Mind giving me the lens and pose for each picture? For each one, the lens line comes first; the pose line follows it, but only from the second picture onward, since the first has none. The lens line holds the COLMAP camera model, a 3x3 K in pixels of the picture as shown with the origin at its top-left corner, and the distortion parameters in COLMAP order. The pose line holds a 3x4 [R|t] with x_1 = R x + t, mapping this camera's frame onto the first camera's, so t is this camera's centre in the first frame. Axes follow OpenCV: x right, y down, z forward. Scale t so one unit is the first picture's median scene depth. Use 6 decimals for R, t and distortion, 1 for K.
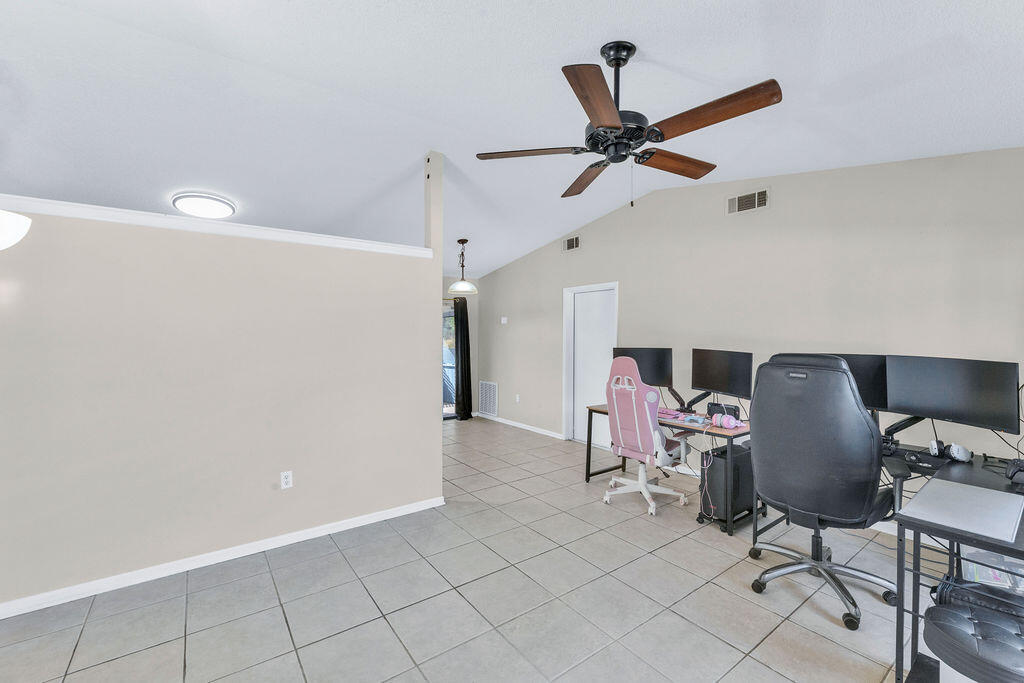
lens RADIAL K [[433.2, 0, 510.0], [0, 433.2, 335.7], [0, 0, 1]] dist [-0.005340, -0.000348]
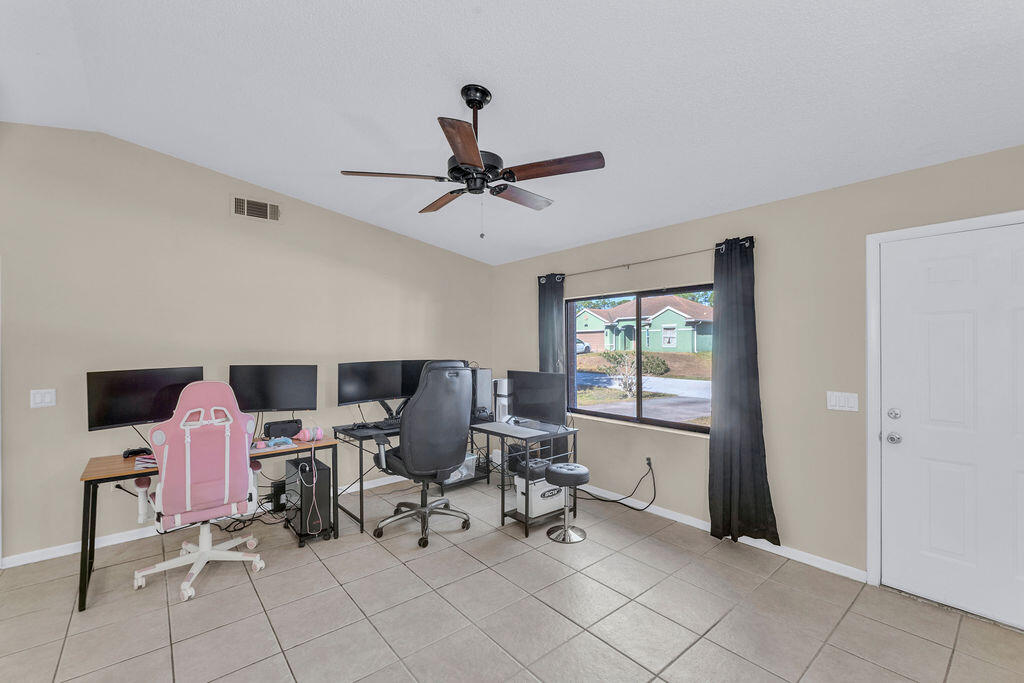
lens RADIAL K [[433.2, 0, 522.5], [0, 433.2, 342.4], [0, 0, 1]] dist [-0.005340, -0.000348]
pose [[-0.074621, -0.001132, 0.997211, -0.503191], [0.008213, 0.999965, 0.001750, -0.012387], [-0.997178, 0.008320, -0.074609, 0.544514]]
